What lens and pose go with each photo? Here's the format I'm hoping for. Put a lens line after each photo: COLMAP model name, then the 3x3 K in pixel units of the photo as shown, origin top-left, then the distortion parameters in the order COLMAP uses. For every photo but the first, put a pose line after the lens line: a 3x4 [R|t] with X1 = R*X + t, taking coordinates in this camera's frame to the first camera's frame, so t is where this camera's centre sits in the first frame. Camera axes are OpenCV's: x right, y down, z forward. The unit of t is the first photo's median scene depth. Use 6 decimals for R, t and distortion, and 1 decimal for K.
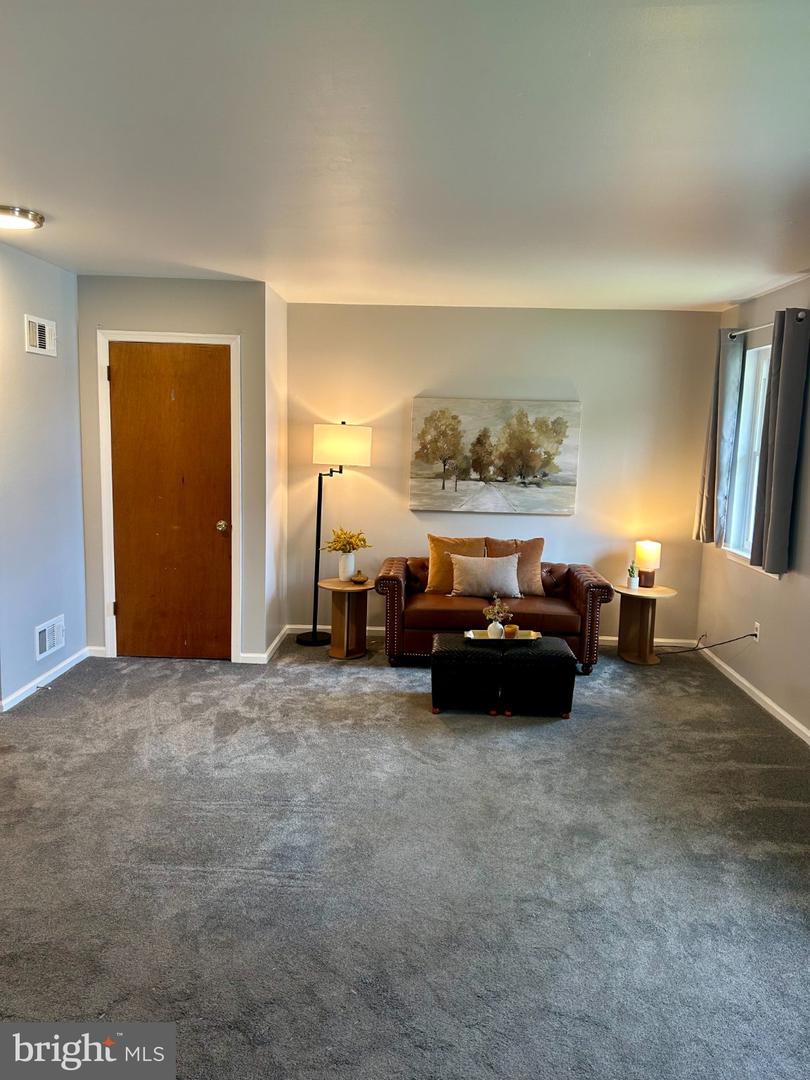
lens RADIAL K [[807.0, 0, 405.0], [0, 807.0, 540.0], [0, 0, 1]] dist [0.082362, -0.110950]
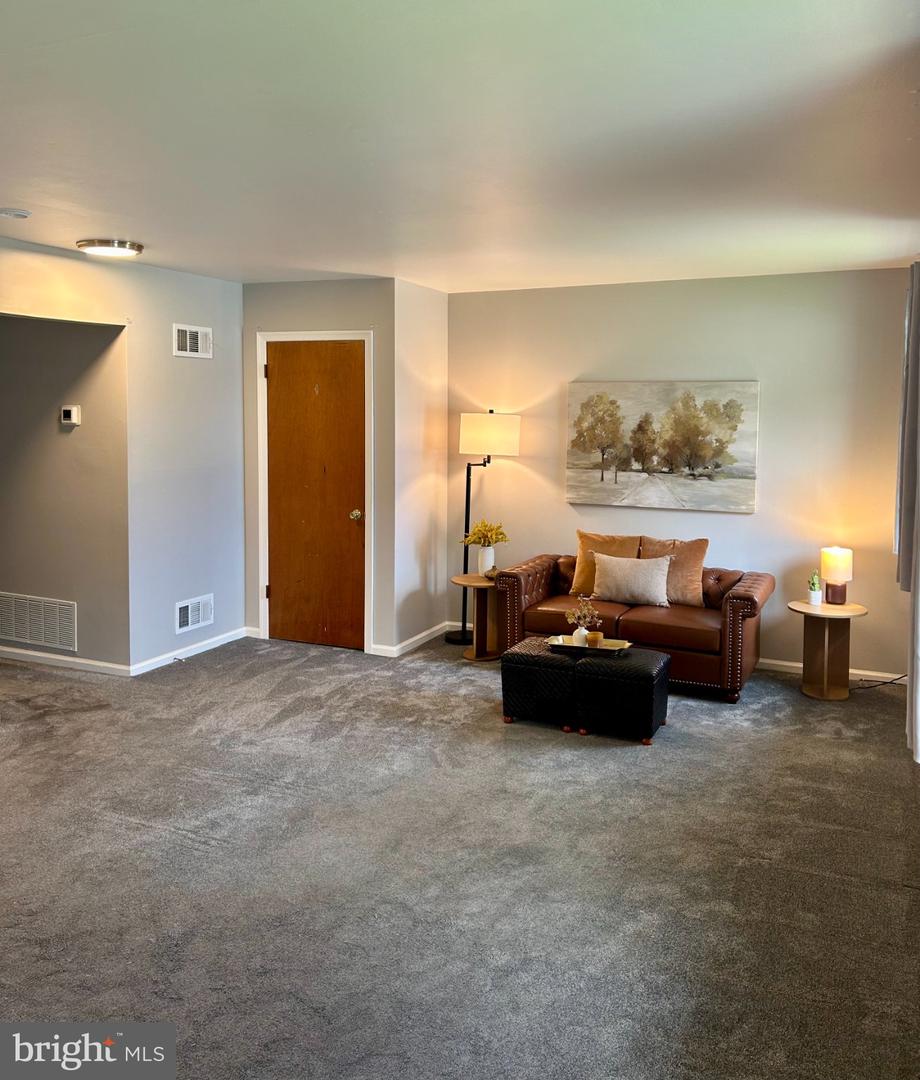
lens RADIAL K [[922.1, 0, 460.0], [0, 922.1, 463.9], [0, 0, 1]] dist [0.055522, -0.050148]
pose [[0.922363, 0.002549, -0.386316, 0.317728], [-0.034094, 0.996614, -0.074827, 0.000770], [0.384817, 0.082189, 0.919326, -0.013564]]
